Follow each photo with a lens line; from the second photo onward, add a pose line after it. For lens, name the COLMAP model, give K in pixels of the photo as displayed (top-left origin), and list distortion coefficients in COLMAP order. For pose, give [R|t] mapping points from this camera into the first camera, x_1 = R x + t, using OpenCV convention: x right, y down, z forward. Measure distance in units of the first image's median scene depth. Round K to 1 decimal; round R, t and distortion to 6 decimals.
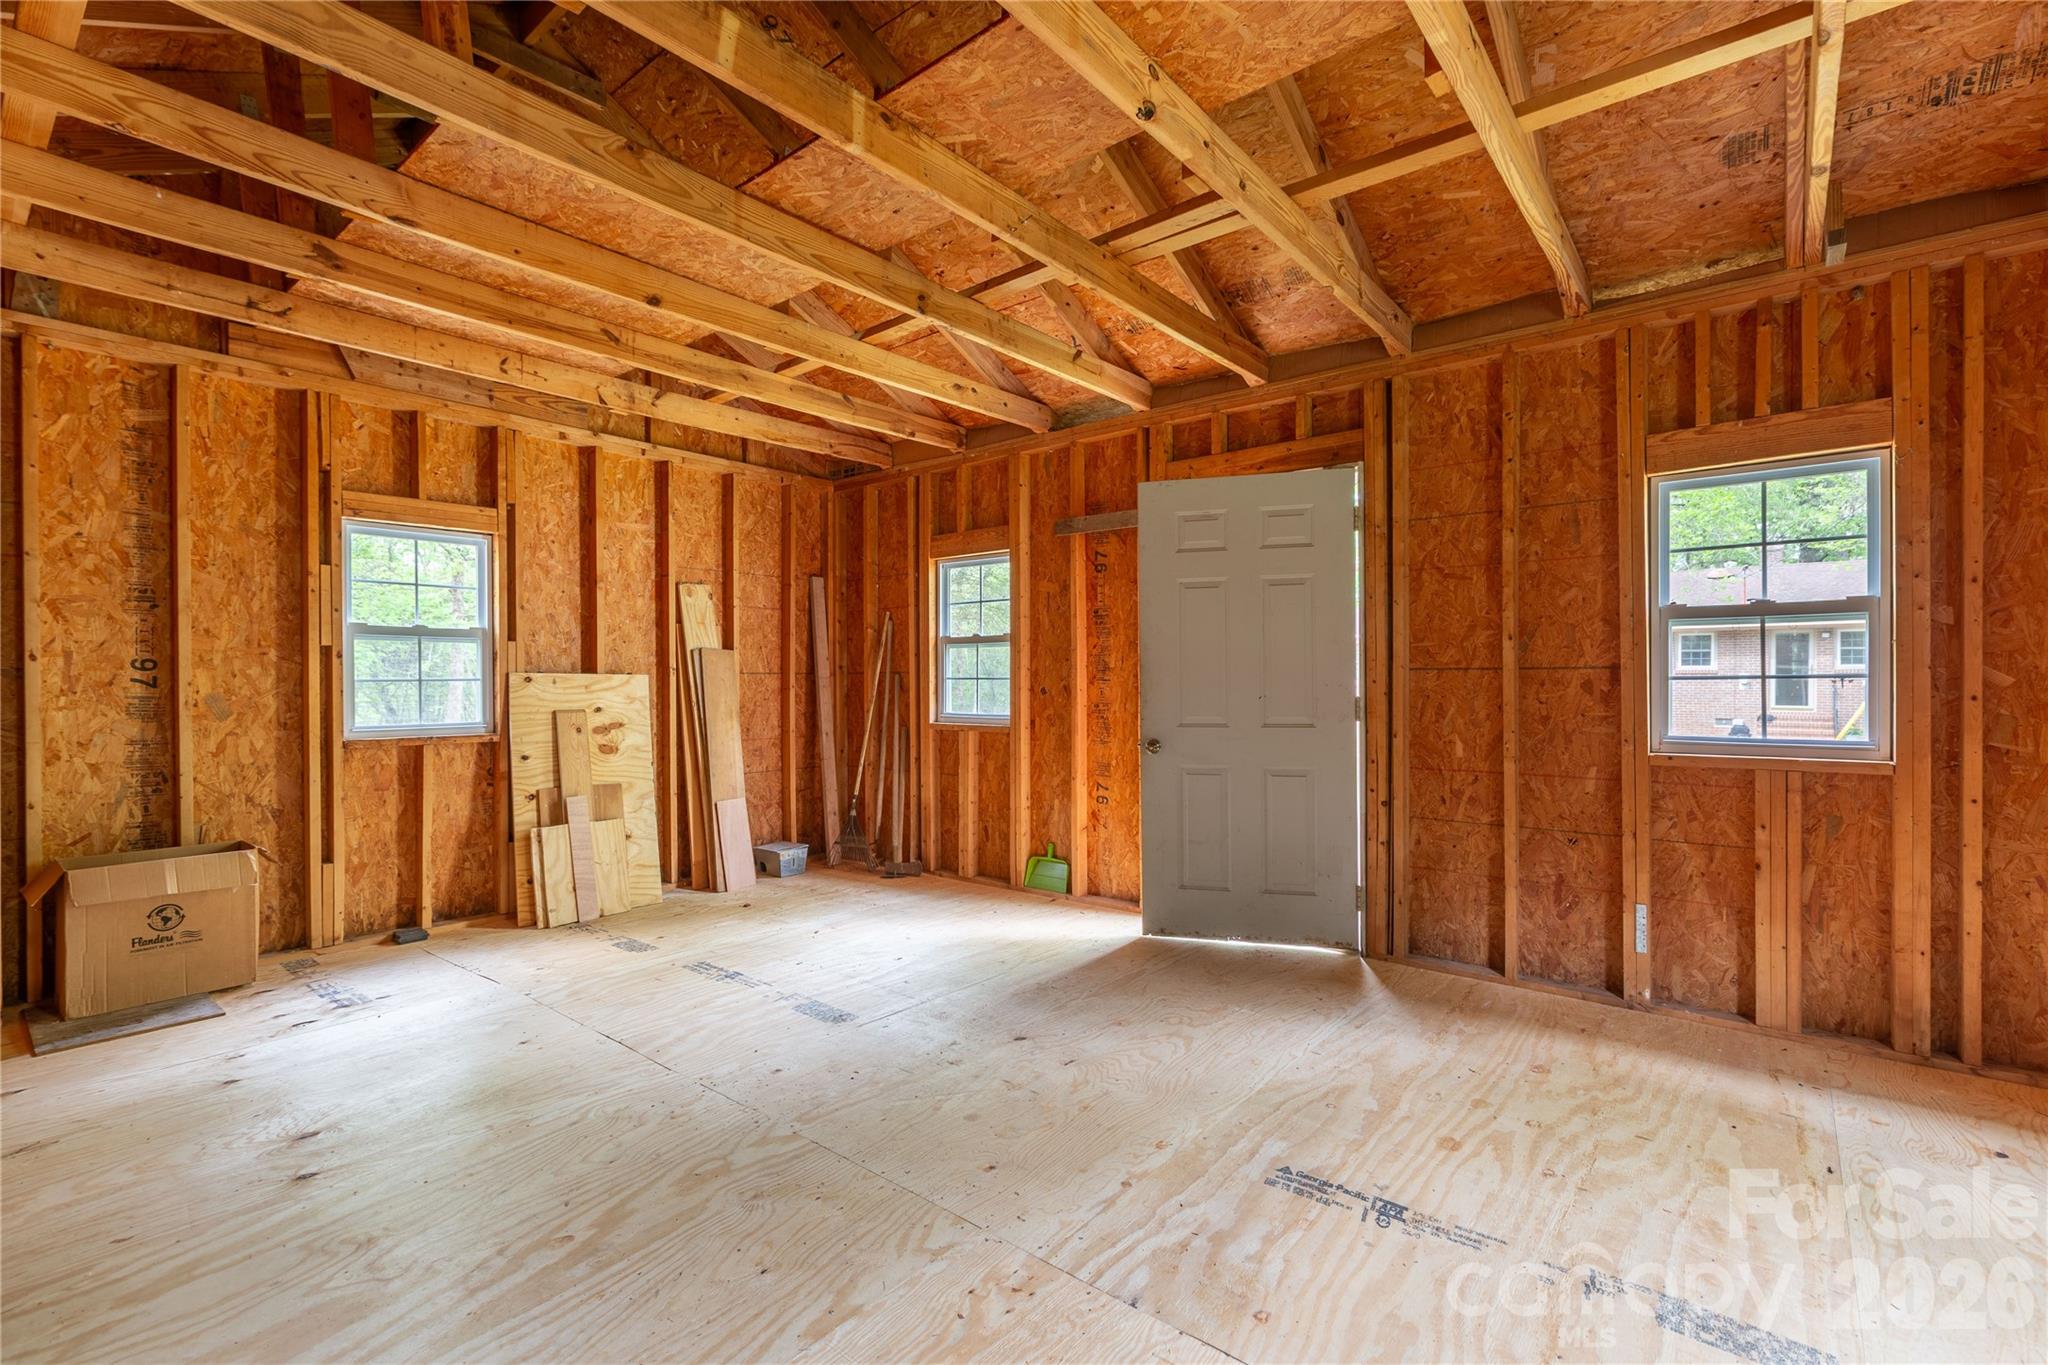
lens RADIAL K [[912.0, 0, 1026.5], [0, 912.0, 669.8], [0, 0, 1]] dist [0.001743, -0.000439]
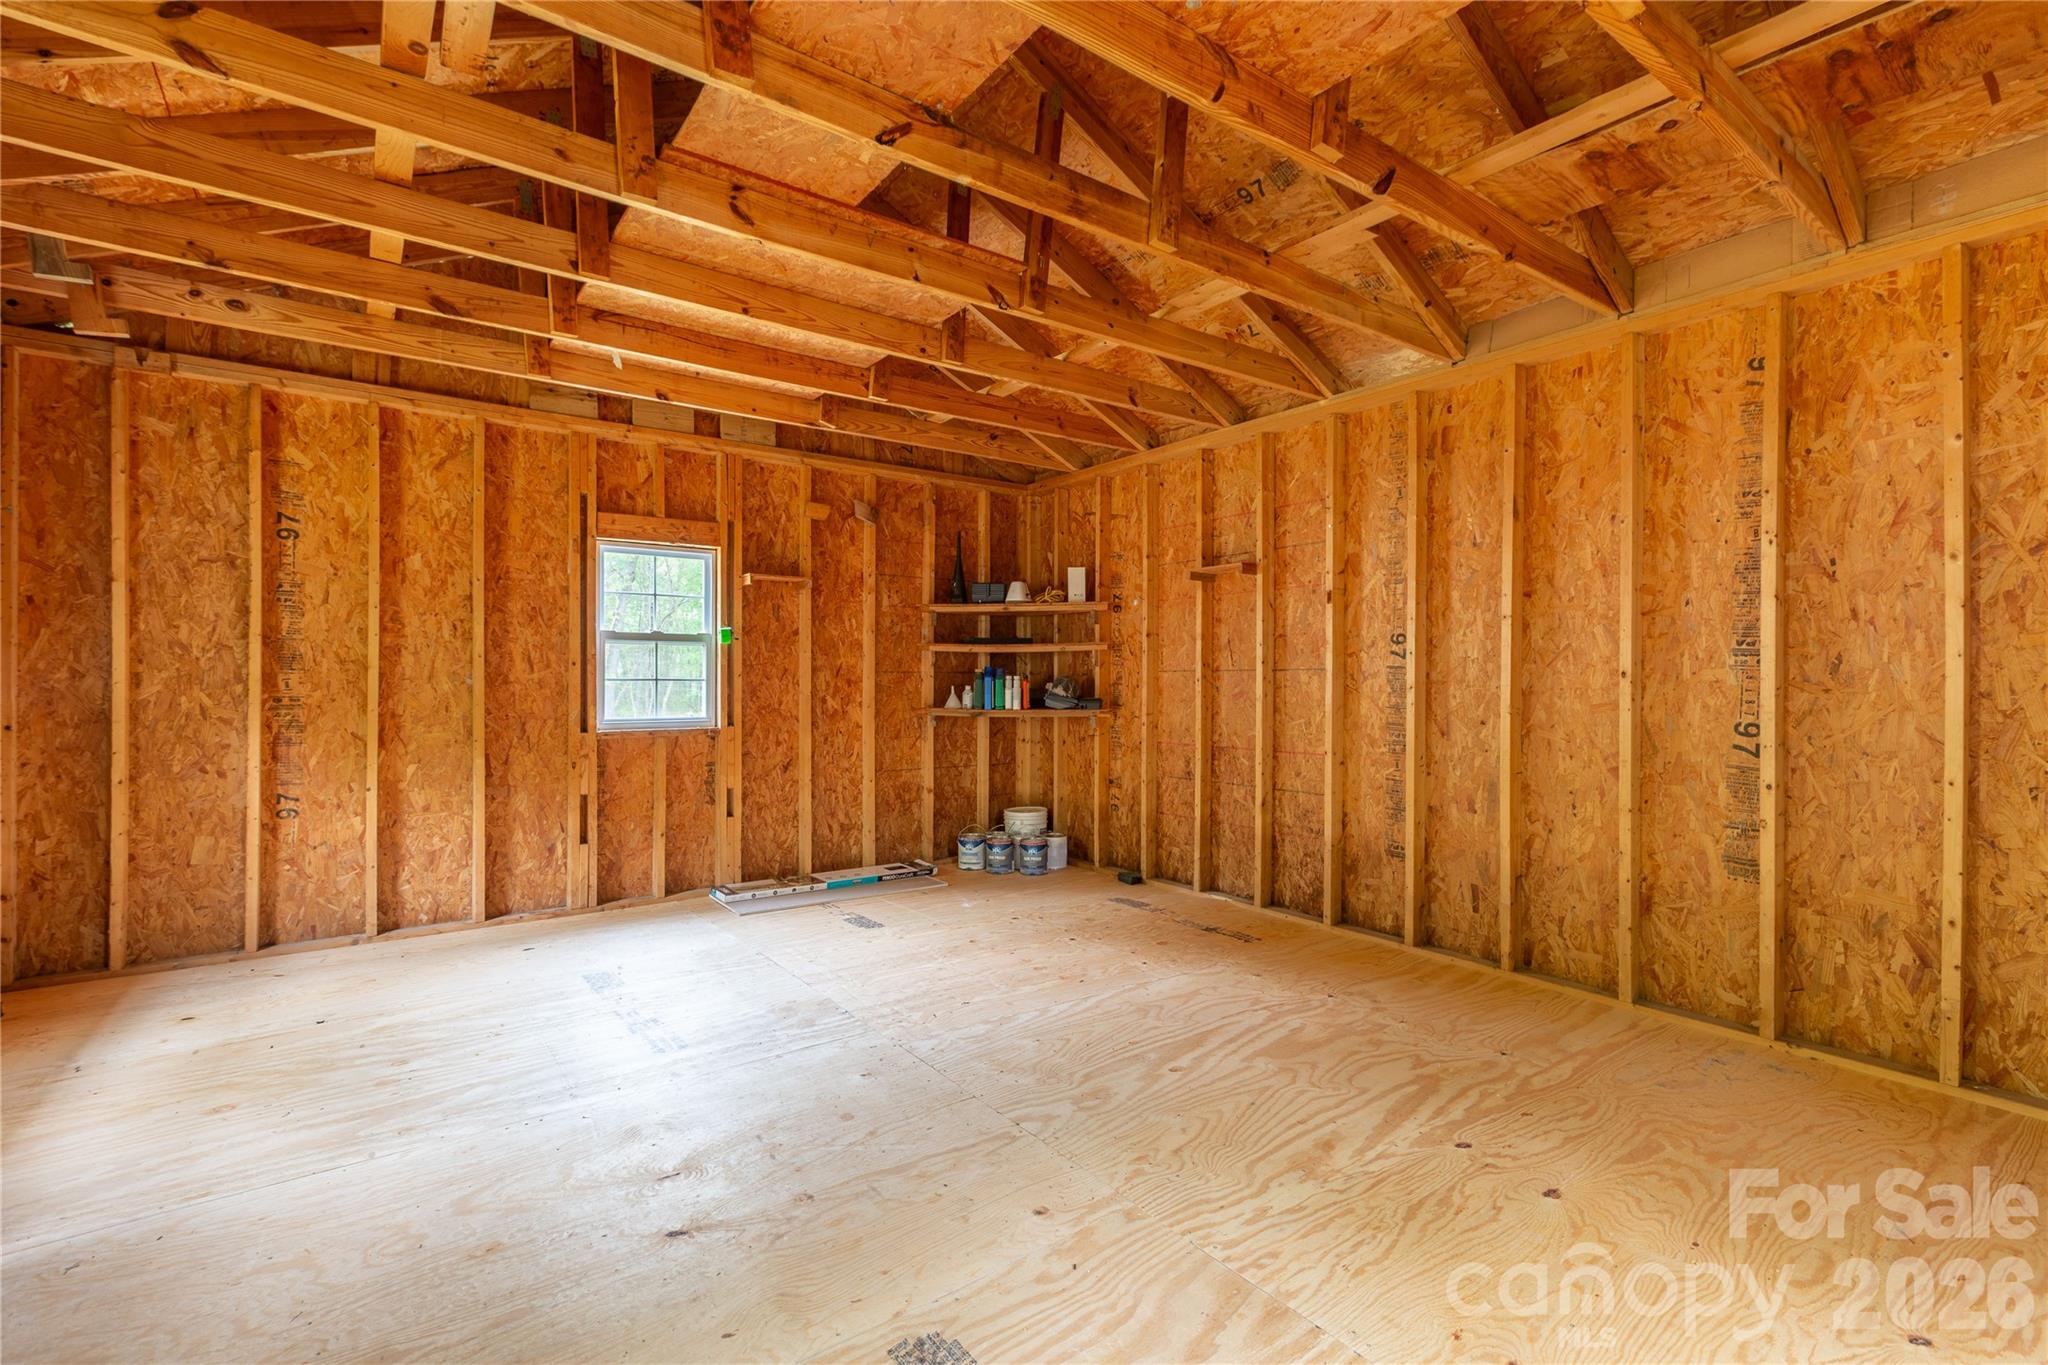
lens RADIAL K [[912.0, 0, 1026.5], [0, 912.0, 669.8], [0, 0, 1]] dist [0.001743, -0.000439]
pose [[-0.969773, 0.004384, 0.243968, -0.494515], [-0.001114, 0.999749, -0.022393, 0.023713], [-0.244005, -0.021988, -0.969525, 1.920920]]
